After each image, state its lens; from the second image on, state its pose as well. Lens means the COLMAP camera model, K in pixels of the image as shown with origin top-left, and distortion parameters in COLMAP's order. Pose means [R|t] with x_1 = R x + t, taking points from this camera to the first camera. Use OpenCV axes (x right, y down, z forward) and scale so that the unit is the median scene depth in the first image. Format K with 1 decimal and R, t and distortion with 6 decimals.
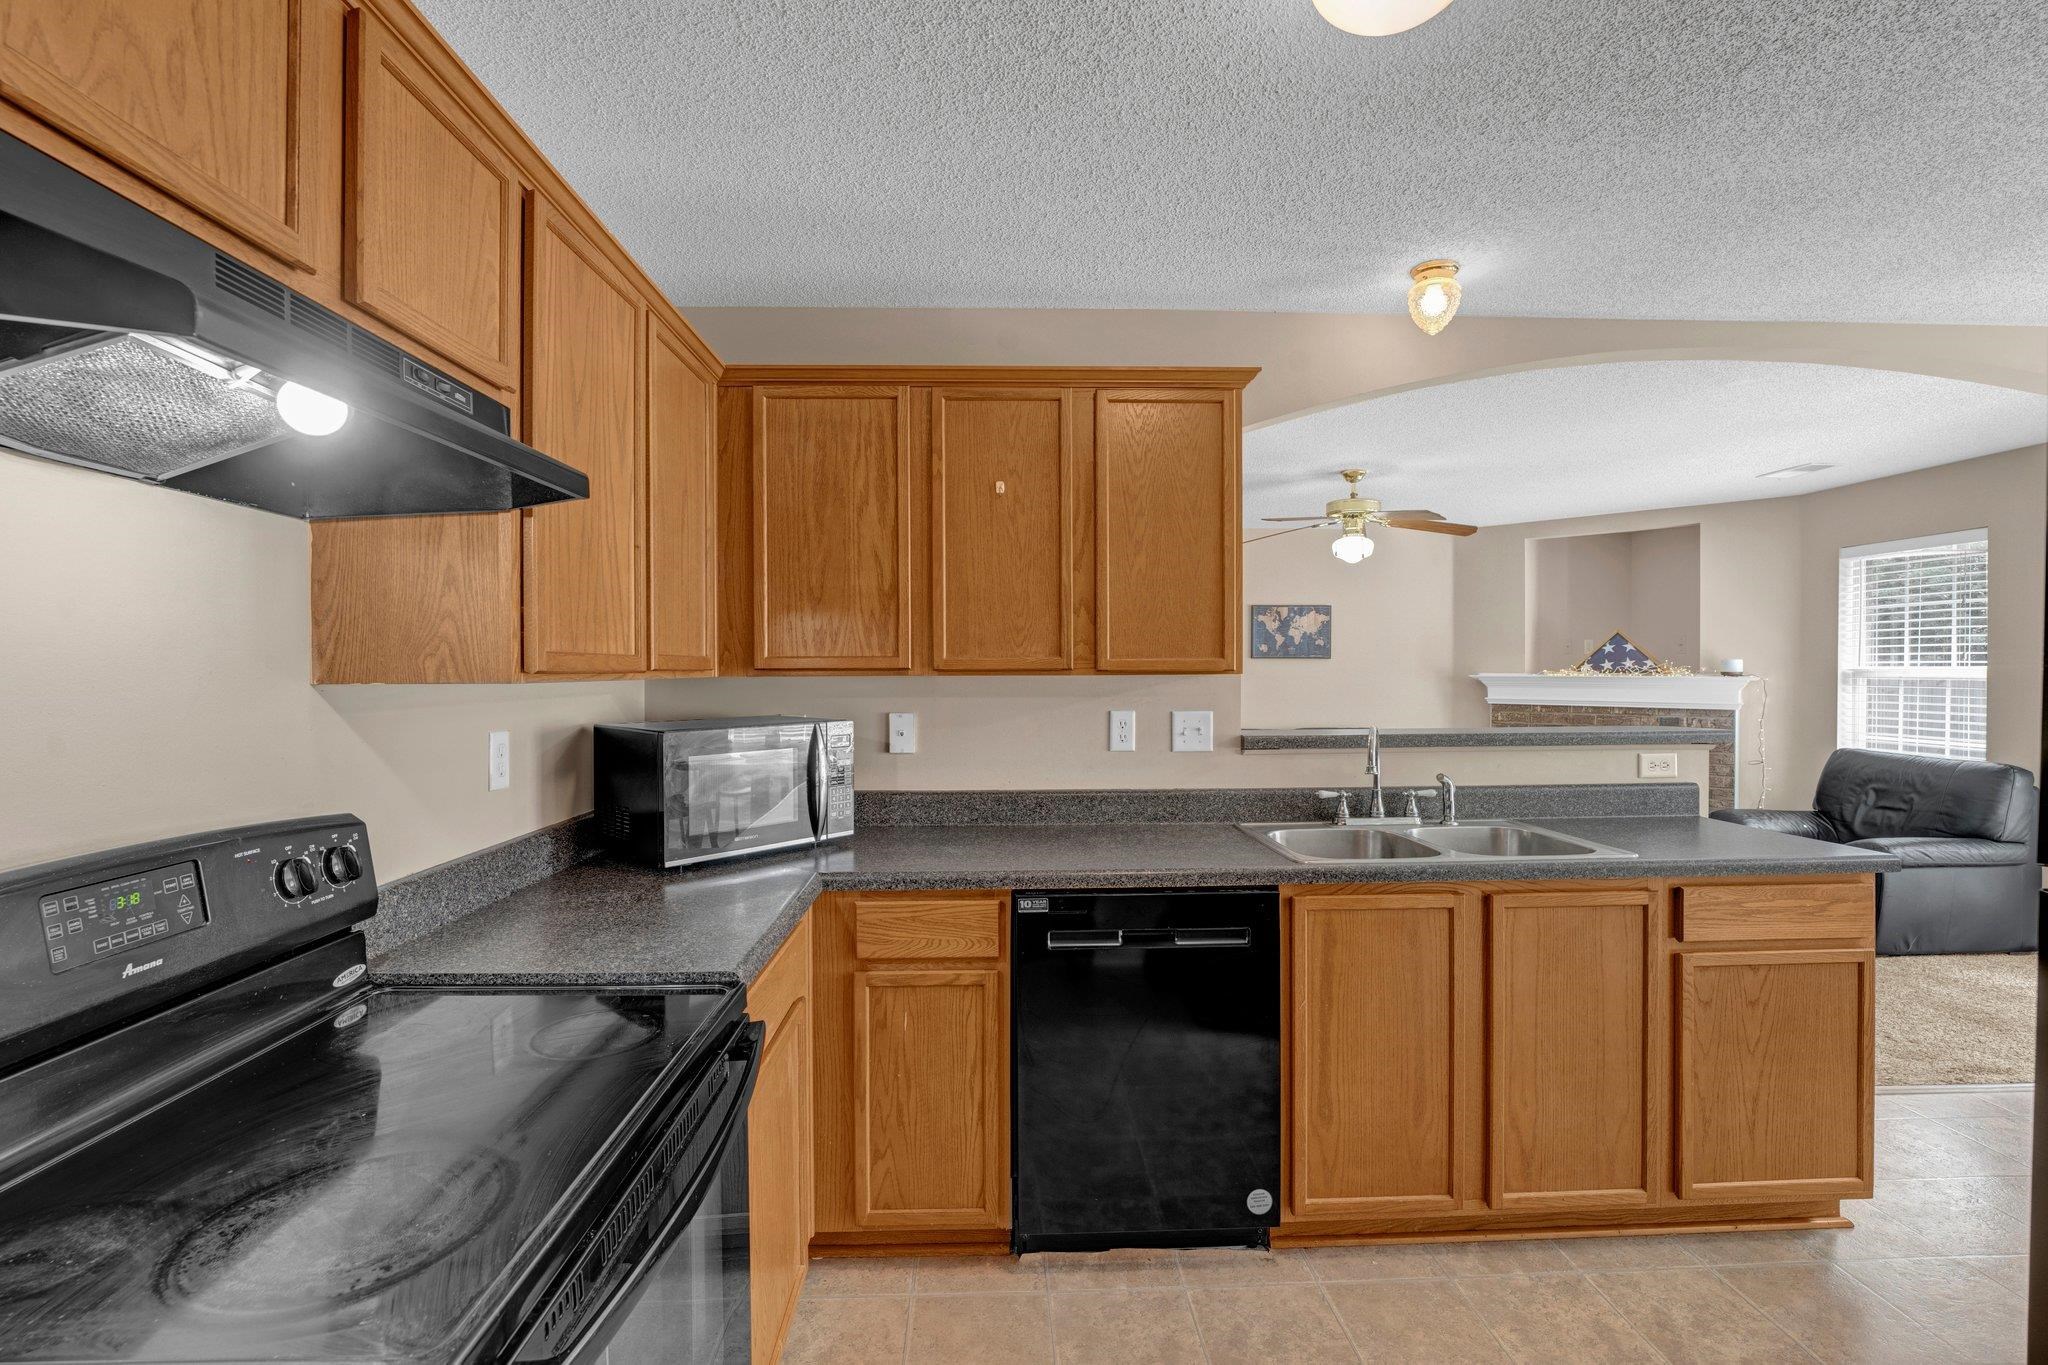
lens RADIAL K [[887.9, 0, 1008.7], [0, 887.9, 680.7], [0, 0, 1]] dist [-0.016618, 0.001011]
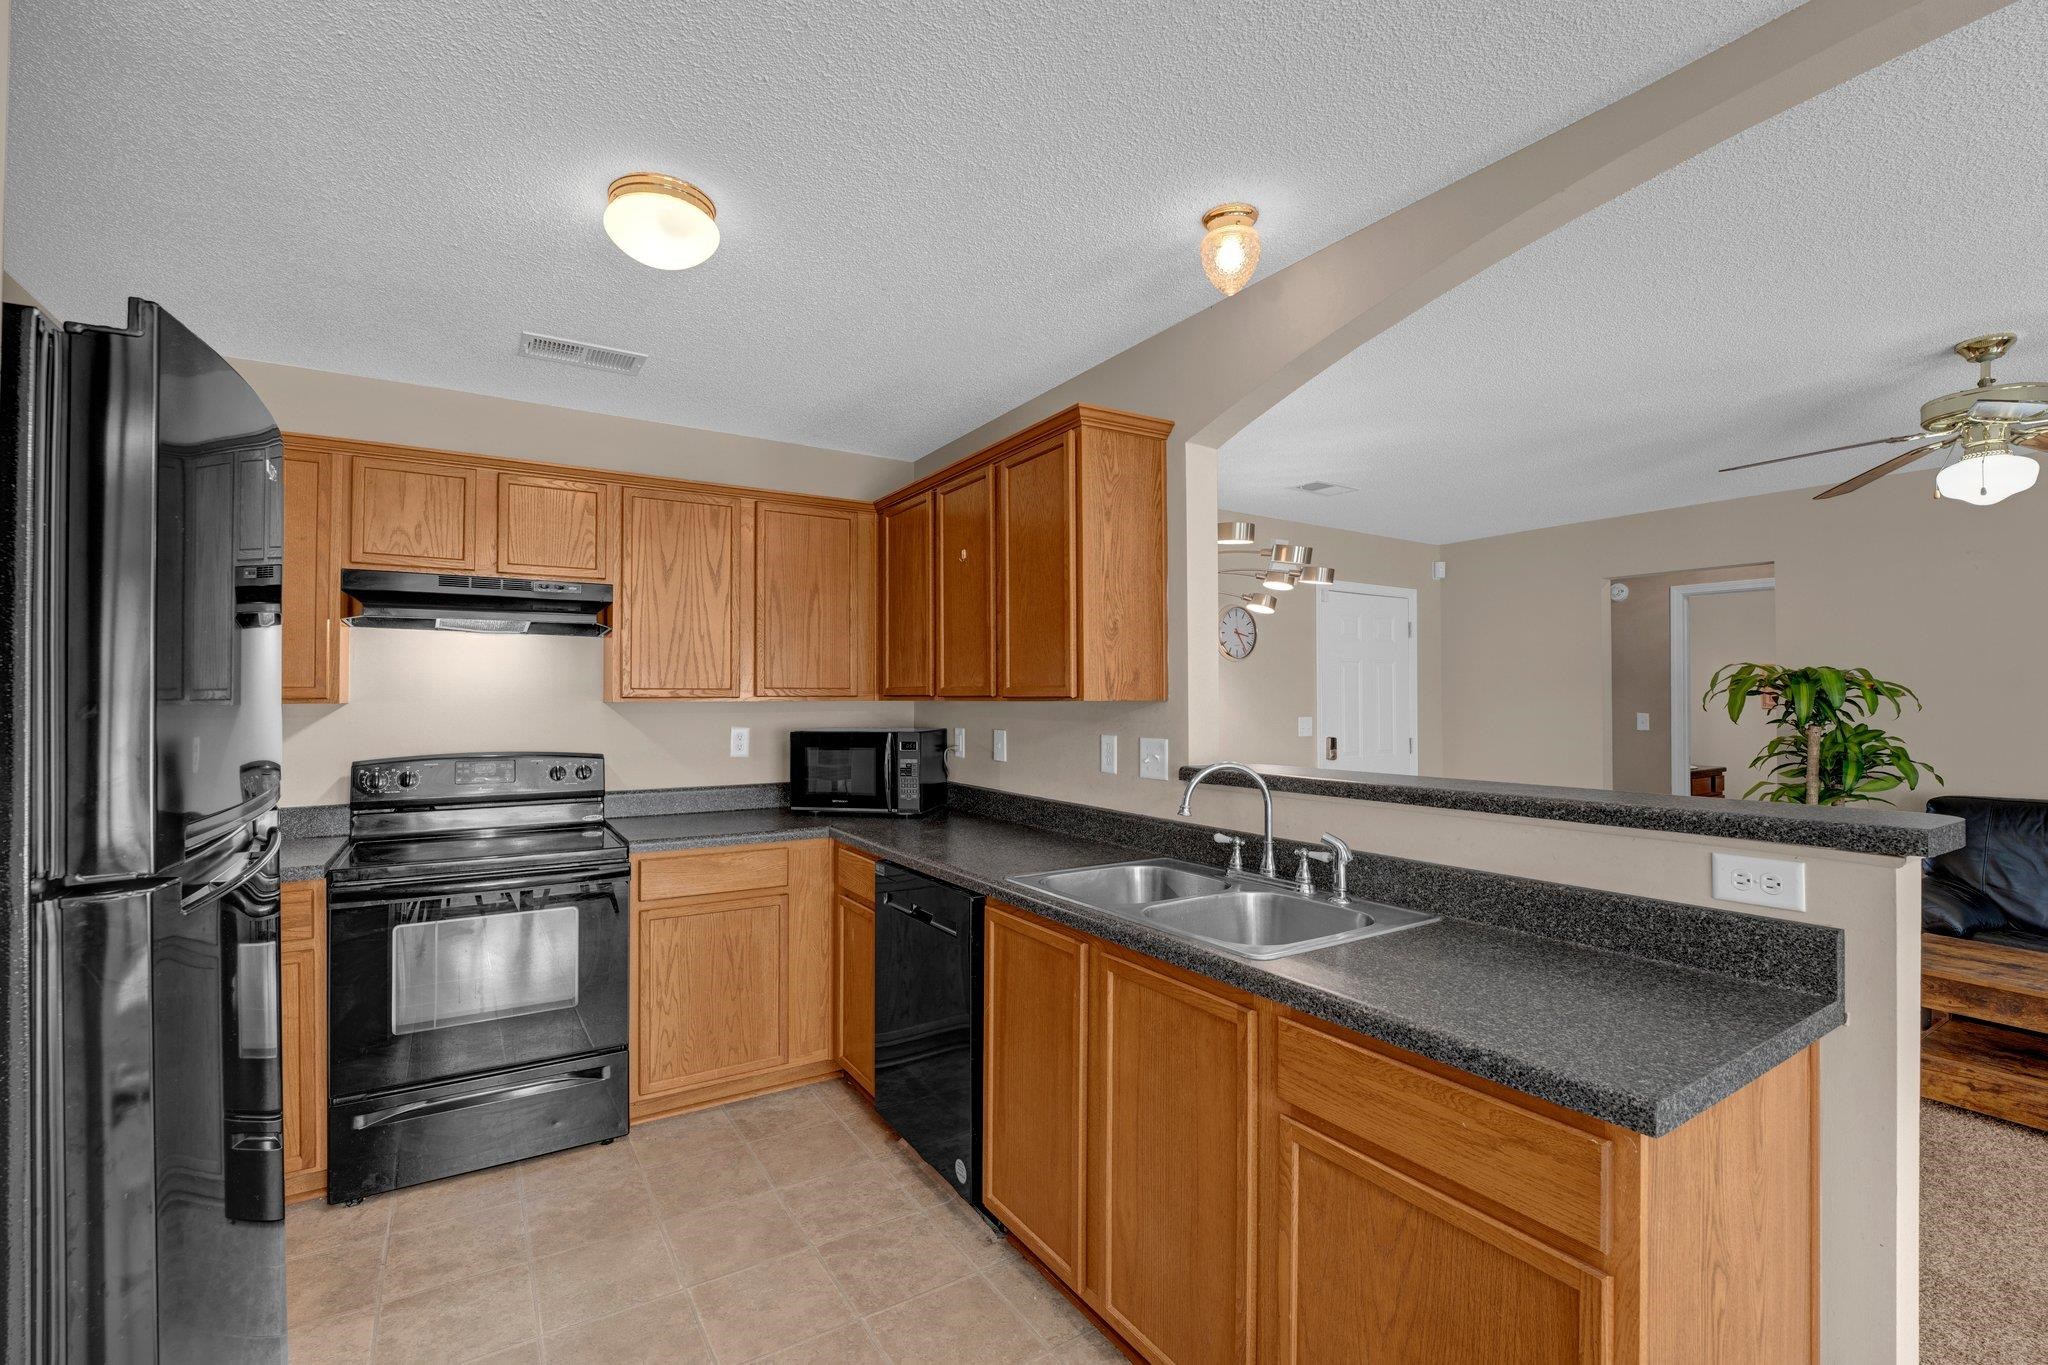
lens RADIAL K [[866.6, 0, 1009.1], [0, 866.6, 684.2], [0, 0, 1]] dist [-0.020075, 0.000526]
pose [[0.510268, -0.010594, -0.859950, 1.130546], [-0.010710, 0.999768, -0.018672, -0.007395], [0.859949, 0.018737, 0.510037, 0.432986]]
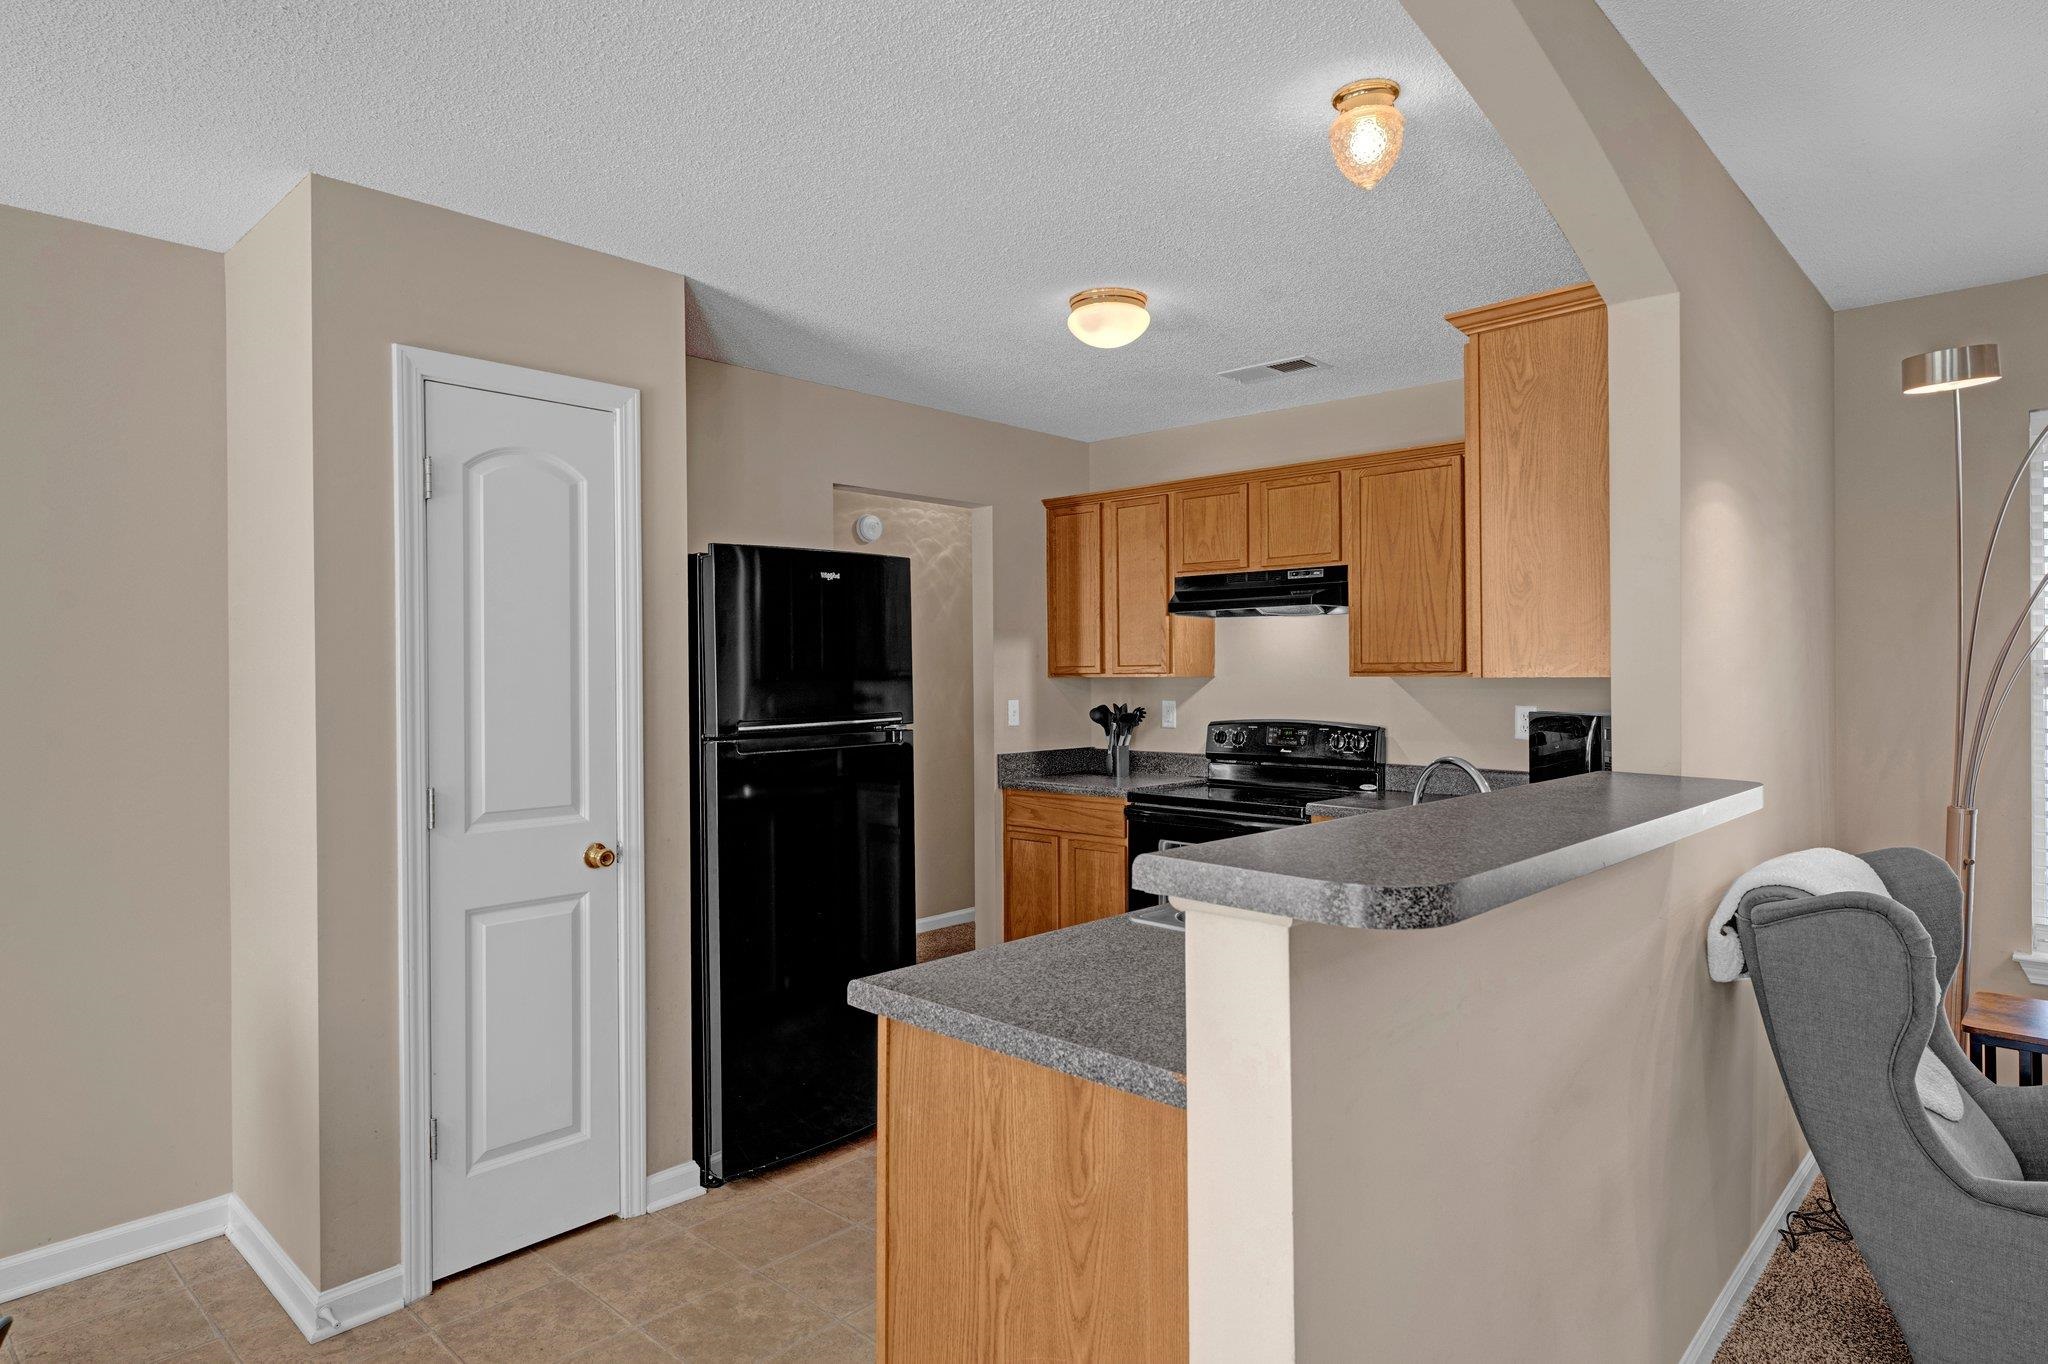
lens RADIAL K [[1164.3, 0, 1018.4], [0, 1164.3, 670.5], [0, 0, 1]] dist [0.003862, 0.002443]
pose [[-0.699614, 0.005273, -0.714501, 1.401249], [-0.003092, 0.999941, 0.010407, -0.025491], [0.714514, 0.009490, -0.699557, 1.527428]]
